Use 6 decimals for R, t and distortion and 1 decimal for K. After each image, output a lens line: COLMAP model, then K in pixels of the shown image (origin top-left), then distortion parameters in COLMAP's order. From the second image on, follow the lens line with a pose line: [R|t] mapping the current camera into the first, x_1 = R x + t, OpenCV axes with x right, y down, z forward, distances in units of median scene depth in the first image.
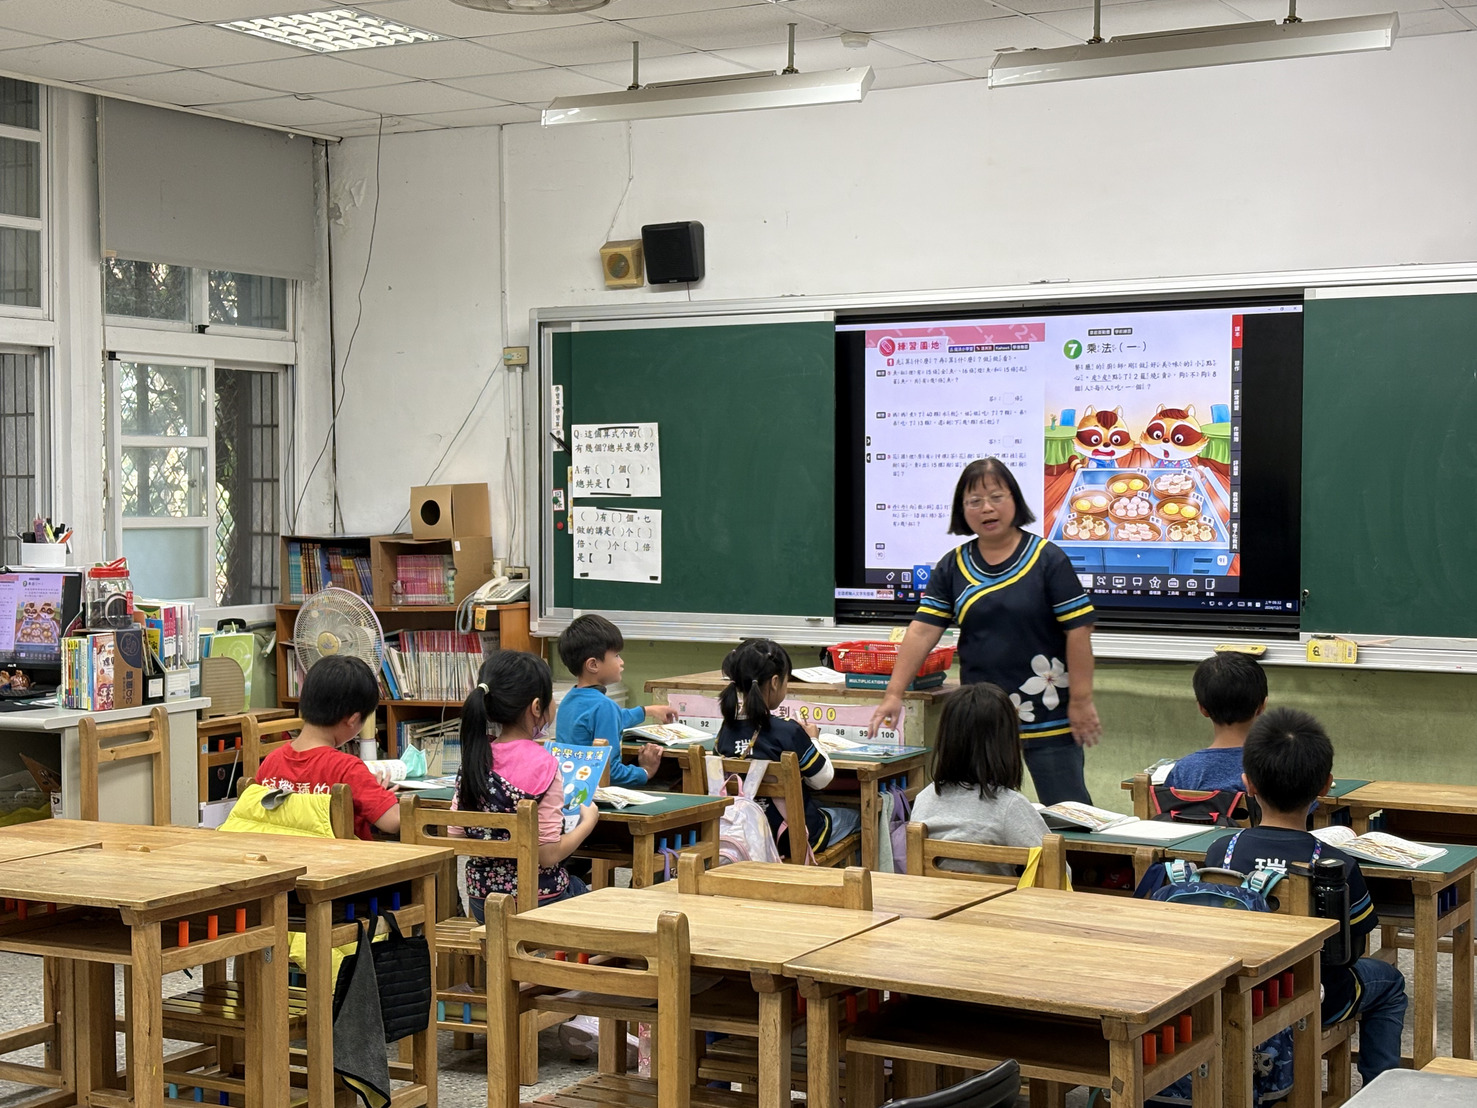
lens RADIAL K [[2280.2, 0, 752.1], [0, 2280.2, 532.8], [0, 0, 1]] dist [0.139054, 0.000000]
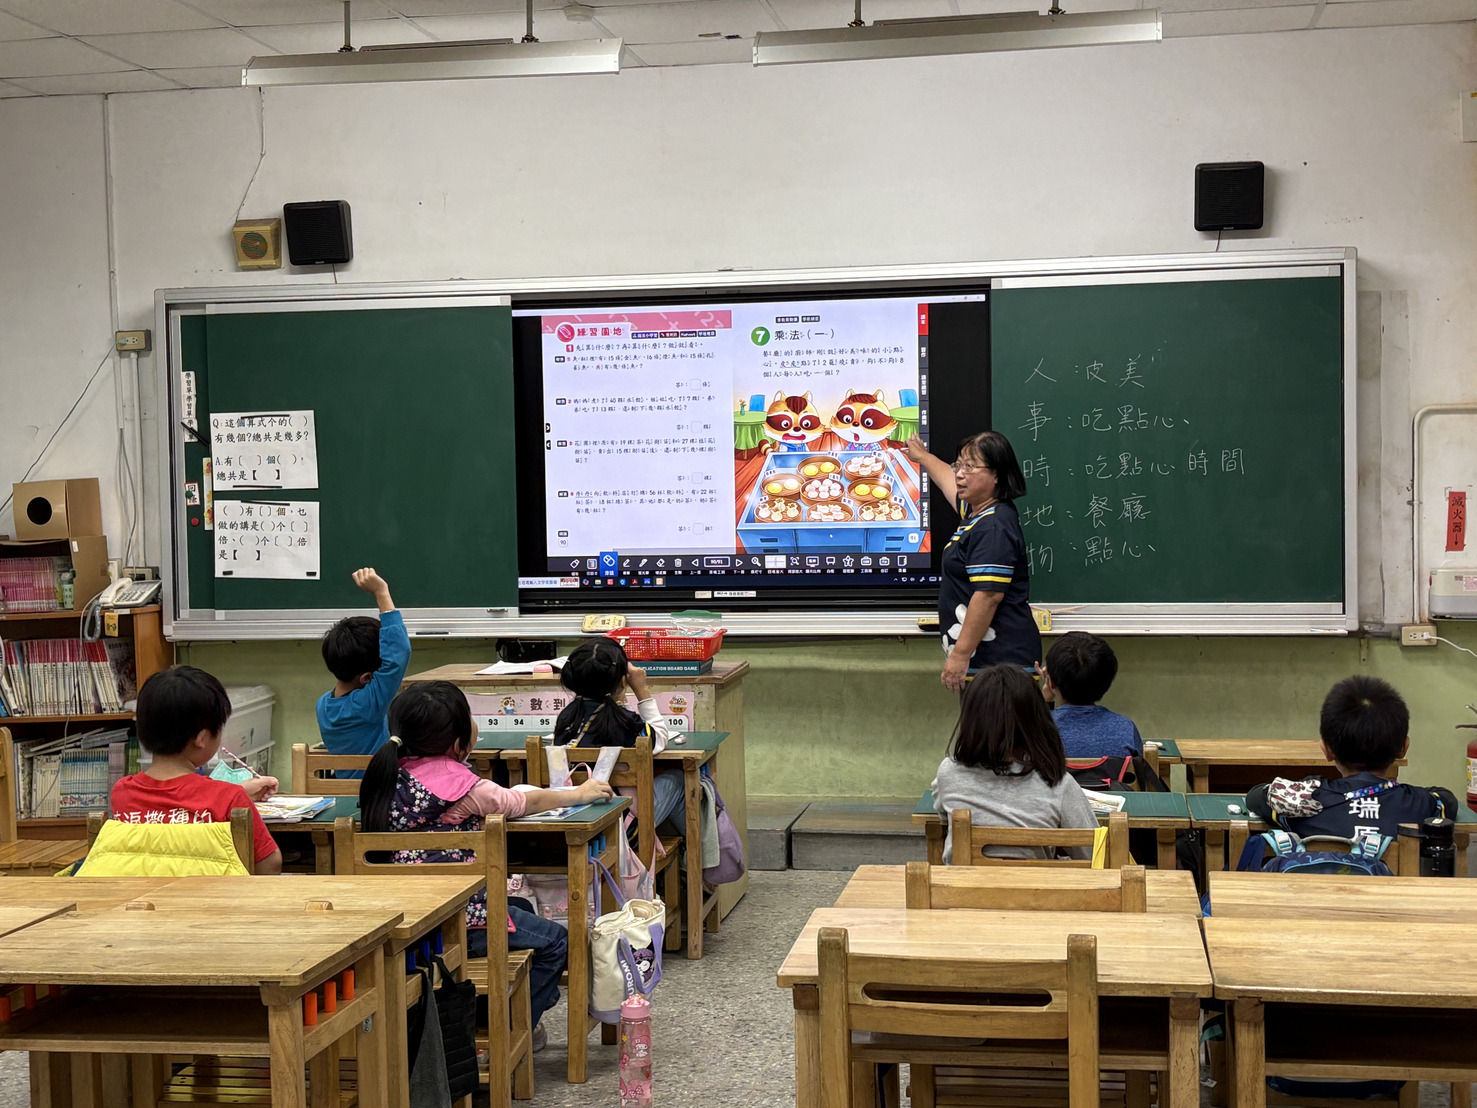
lens RADIAL K [[2057.8, 0, 740.1], [0, 2057.8, 537.4], [0, 0, 1]] dist [0.108562, 0.000000]
pose [[0.942293, -0.024671, 0.333879, -0.171770], [0.024199, 0.999692, 0.005574, 0.004363], [-0.333914, 0.002827, 0.942599, 0.132527]]
